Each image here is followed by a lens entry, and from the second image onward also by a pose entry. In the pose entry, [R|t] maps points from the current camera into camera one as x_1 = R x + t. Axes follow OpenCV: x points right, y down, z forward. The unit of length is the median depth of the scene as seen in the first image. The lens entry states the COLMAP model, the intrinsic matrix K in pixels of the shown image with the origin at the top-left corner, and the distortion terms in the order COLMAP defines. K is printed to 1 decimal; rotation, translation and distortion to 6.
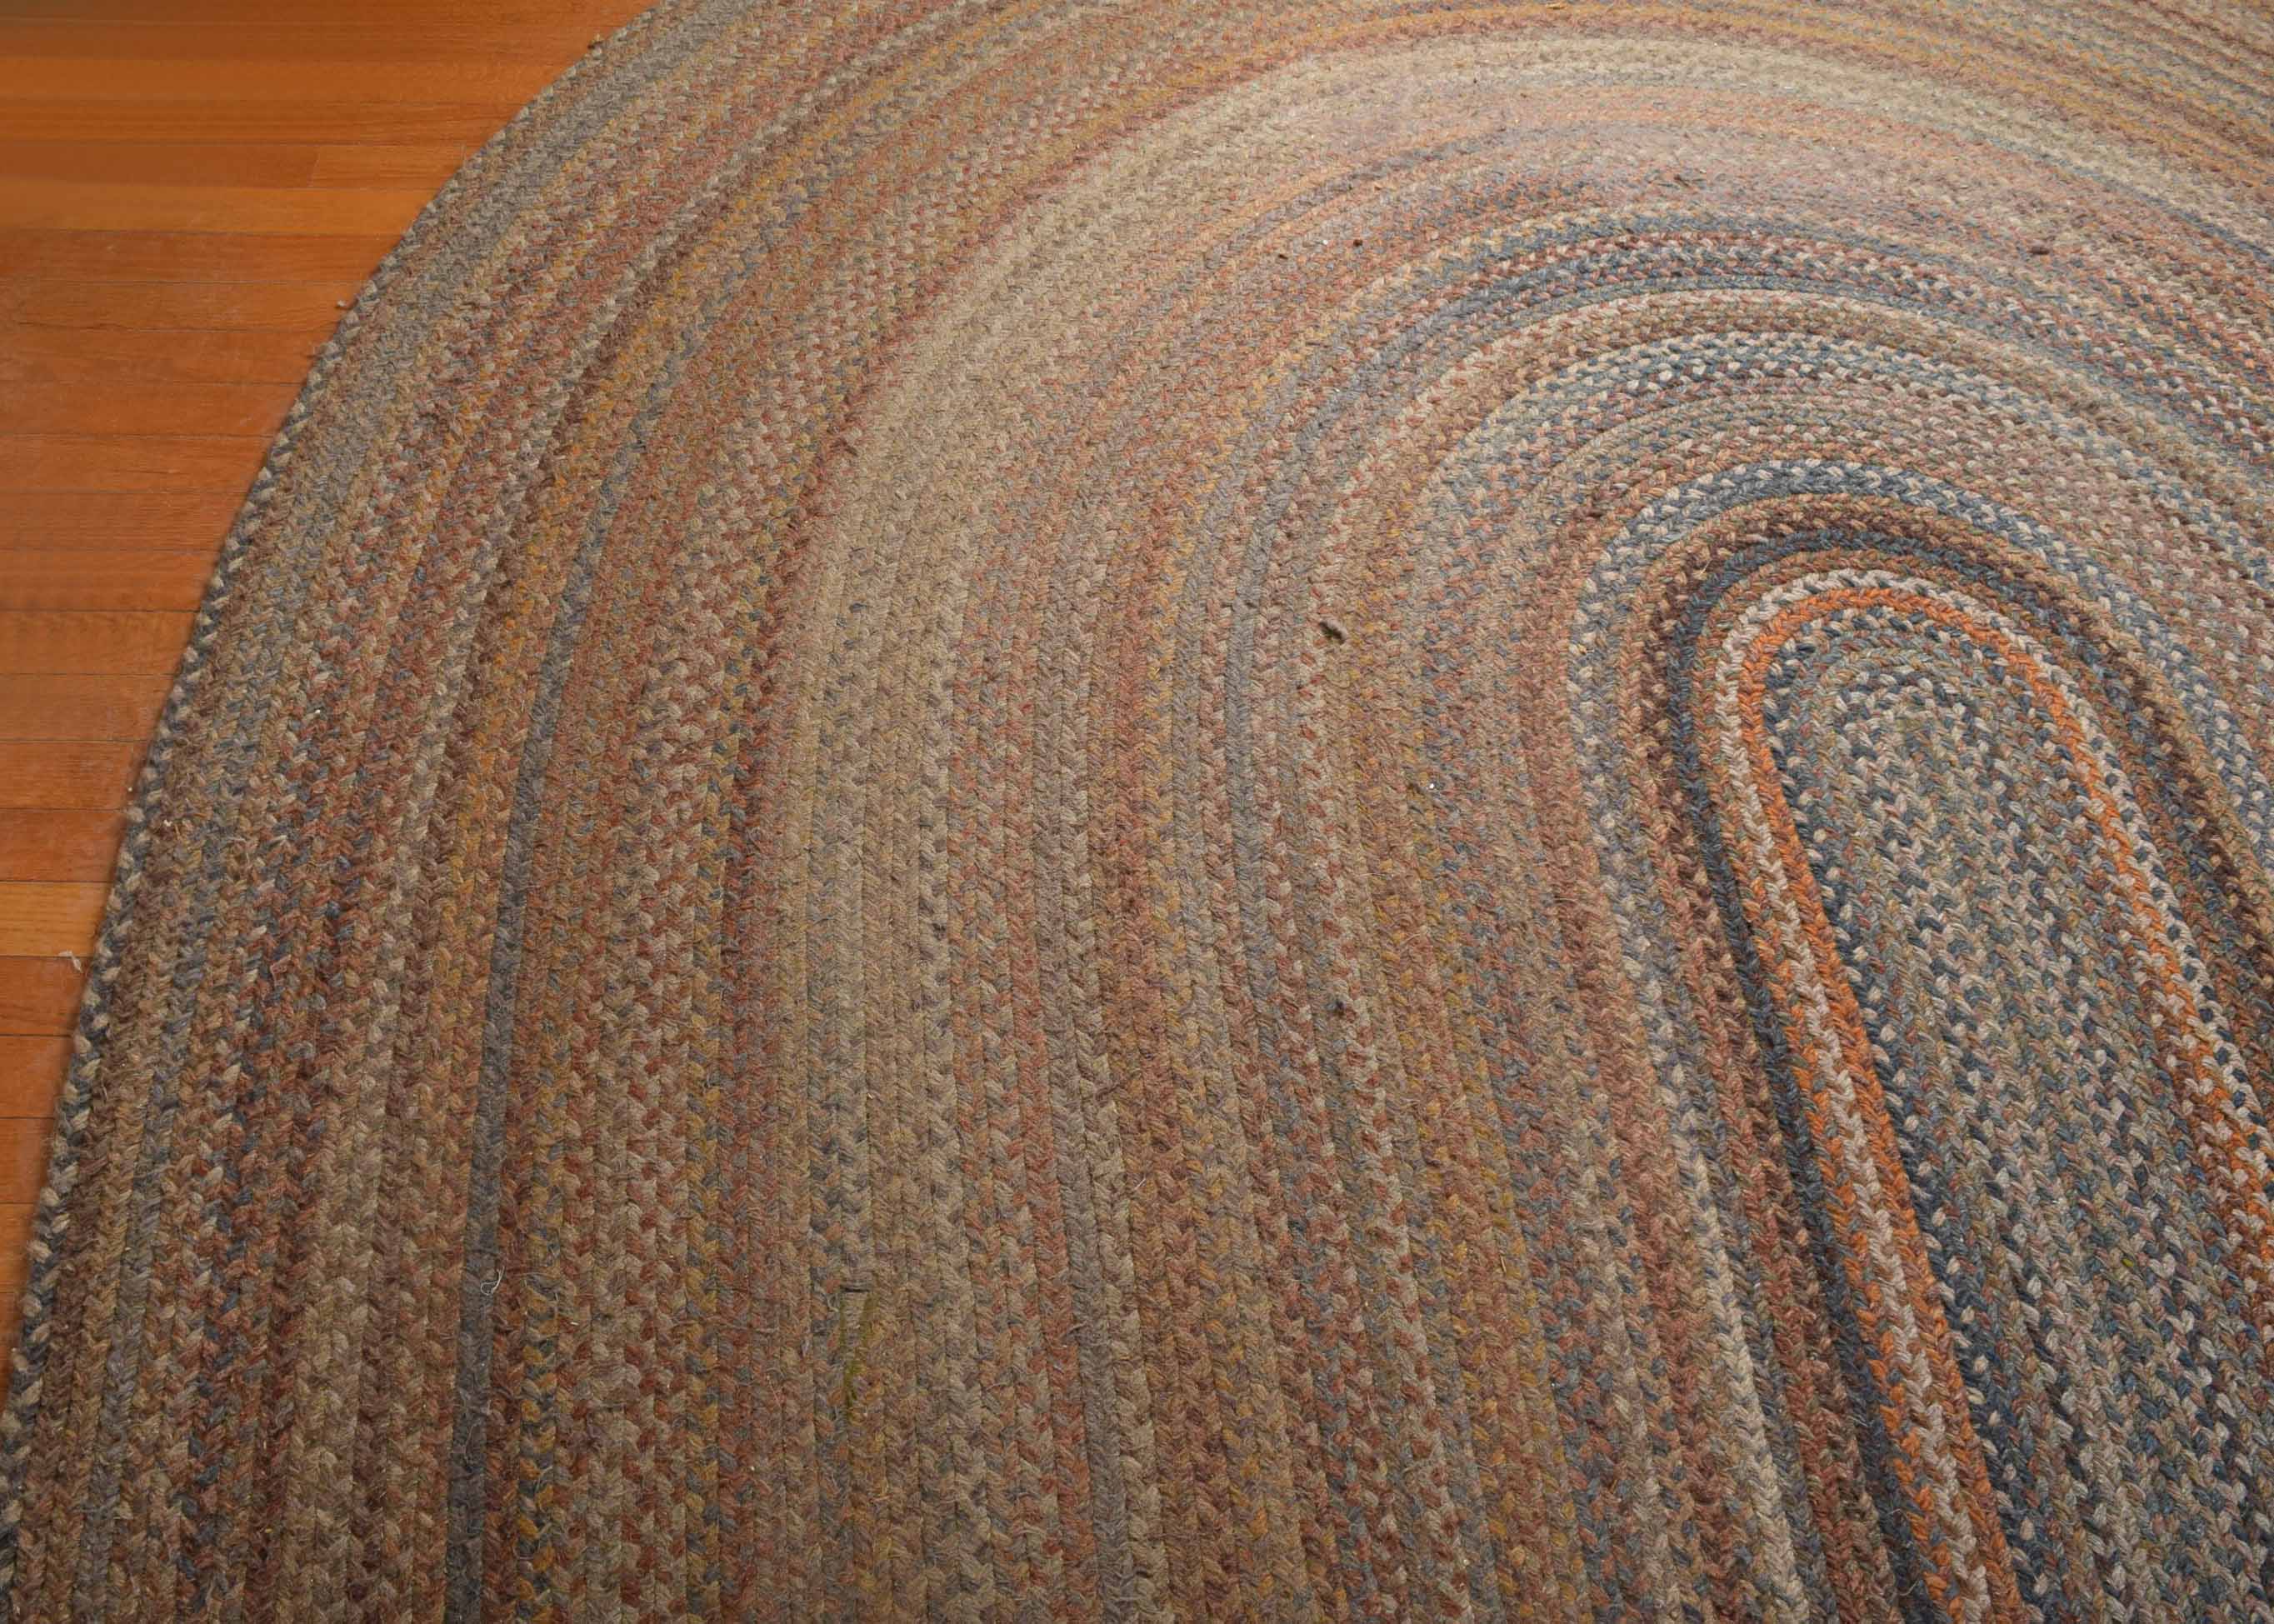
lens RADIAL K [[1933.2, 0, 1019.3], [0, 1933.2, 811.6], [0, 0, 1]] dist [-0.101224, 0.027958]
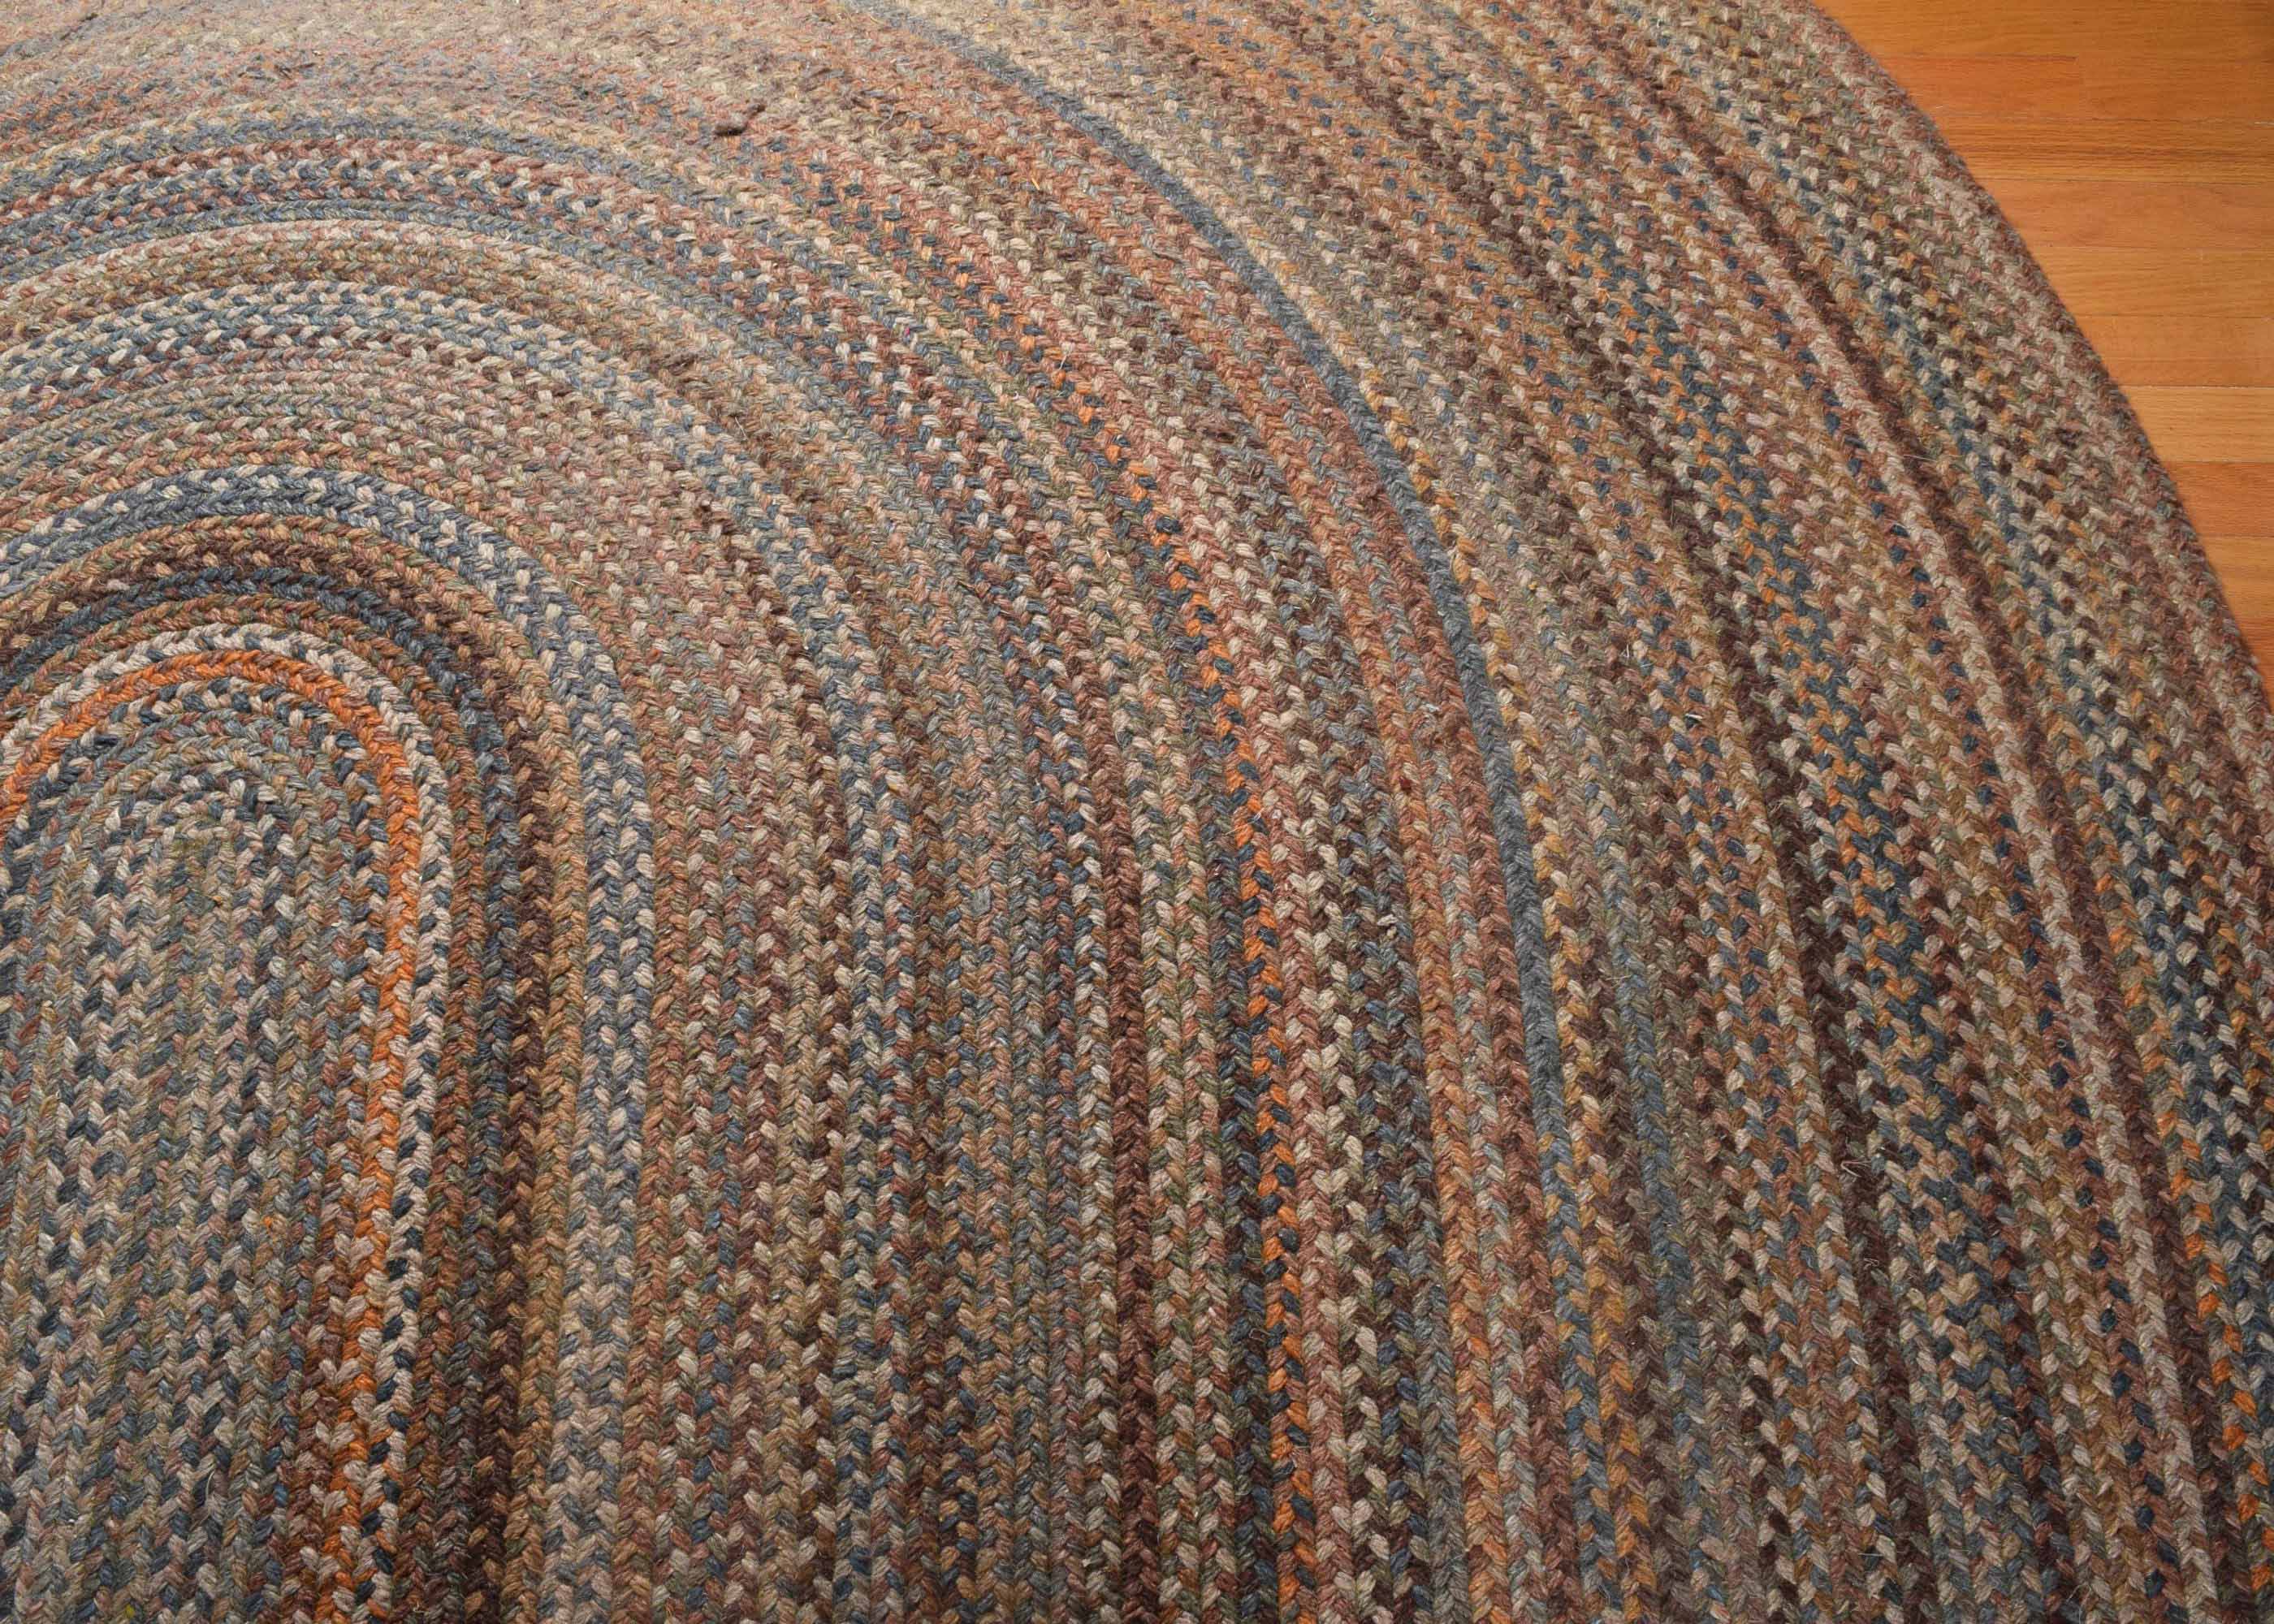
lens RADIAL K [[1933.0, 0, 1125.6], [0, 1933.0, 800.1], [0, 0, 1]] dist [-0.101224, 0.027958]
pose [[0.997010, -0.002413, -0.077234, 0.916036], [0.013791, 0.989020, 0.147135, -0.174325], [0.076031, -0.147760, 0.986097, 0.266133]]
